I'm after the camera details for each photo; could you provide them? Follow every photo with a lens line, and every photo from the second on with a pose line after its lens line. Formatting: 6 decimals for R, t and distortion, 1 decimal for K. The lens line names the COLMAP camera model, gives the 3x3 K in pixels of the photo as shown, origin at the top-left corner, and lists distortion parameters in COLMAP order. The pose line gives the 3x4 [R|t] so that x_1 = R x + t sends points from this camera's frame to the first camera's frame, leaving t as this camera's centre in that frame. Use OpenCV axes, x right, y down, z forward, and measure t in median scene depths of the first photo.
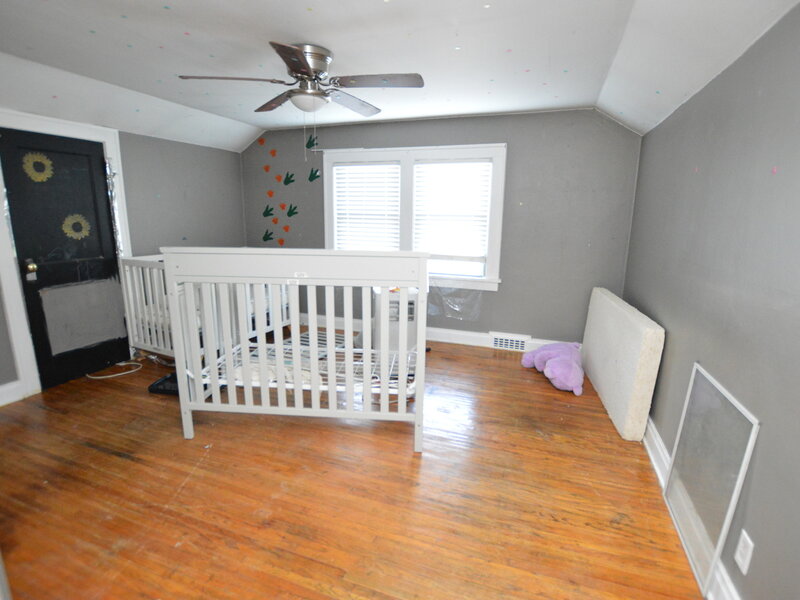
lens RADIAL K [[398.7, 0, 400.0], [0, 398.7, 300.0], [0, 0, 1]] dist [-0.036348, -0.000257]
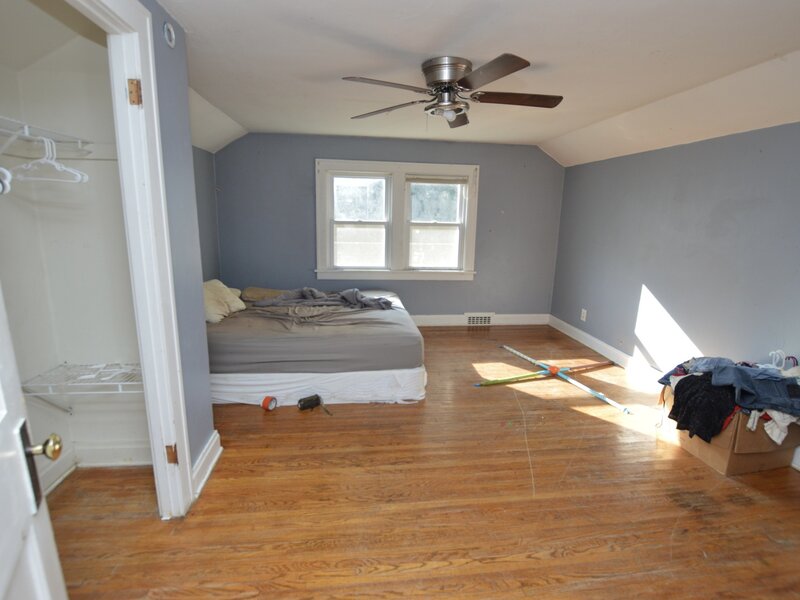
lens RADIAL K [[398.7, 0, 400.0], [0, 398.7, 300.0], [0, 0, 1]] dist [-0.036348, -0.000257]
pose [[0.885189, -0.089606, 0.456520, -0.542892], [0.087648, 0.995825, 0.025511, -0.012673], [-0.456900, 0.017432, 0.889347, -0.032819]]
